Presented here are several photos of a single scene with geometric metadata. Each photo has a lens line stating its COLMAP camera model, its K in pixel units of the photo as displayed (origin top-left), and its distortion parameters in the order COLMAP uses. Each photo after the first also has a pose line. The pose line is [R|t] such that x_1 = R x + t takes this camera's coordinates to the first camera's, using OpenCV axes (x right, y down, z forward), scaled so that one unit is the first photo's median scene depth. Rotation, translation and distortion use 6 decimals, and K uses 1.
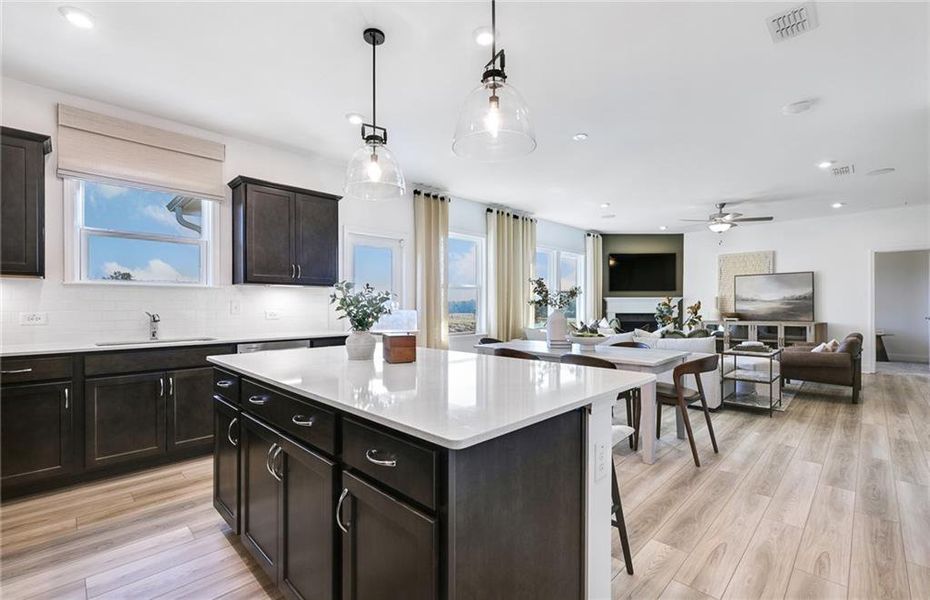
lens RADIAL K [[403.0, 0, 460.1], [0, 403.0, 305.9], [0, 0, 1]] dist [-0.011868, 0.000073]
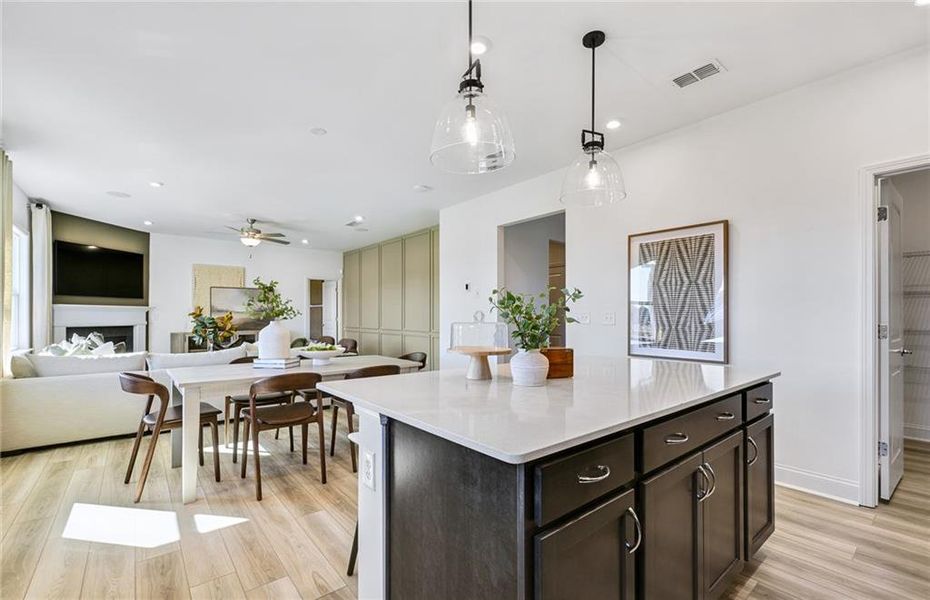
lens RADIAL K [[403.0, 0, 463.5], [0, 403.0, 319.6], [0, 0, 1]] dist [-0.011868, 0.000073]
pose [[0.079264, -0.004681, 0.996843, -0.286289], [-0.003328, 0.999982, 0.004960, 0.000226], [-0.996848, -0.003711, 0.079247, 0.298288]]
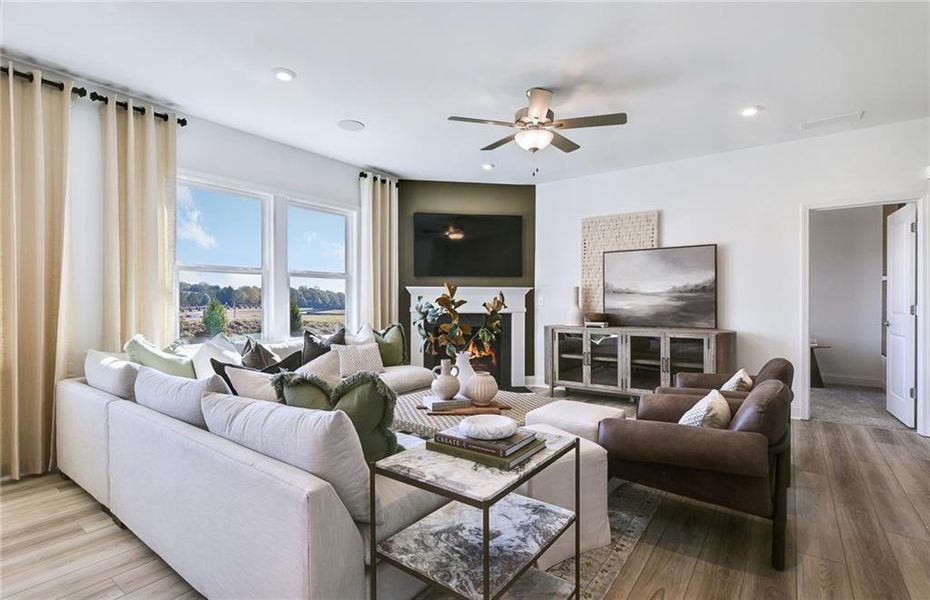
lens RADIAL K [[438.3, 0, 469.7], [0, 438.3, 299.1], [0, 0, 1]] dist [-0.003932, -0.000548]
pose [[0.986380, 0.003644, 0.164440, 0.397914], [-0.003807, 0.999993, 0.000673, -0.003659], [-0.164436, -0.001290, 0.986387, 0.400841]]
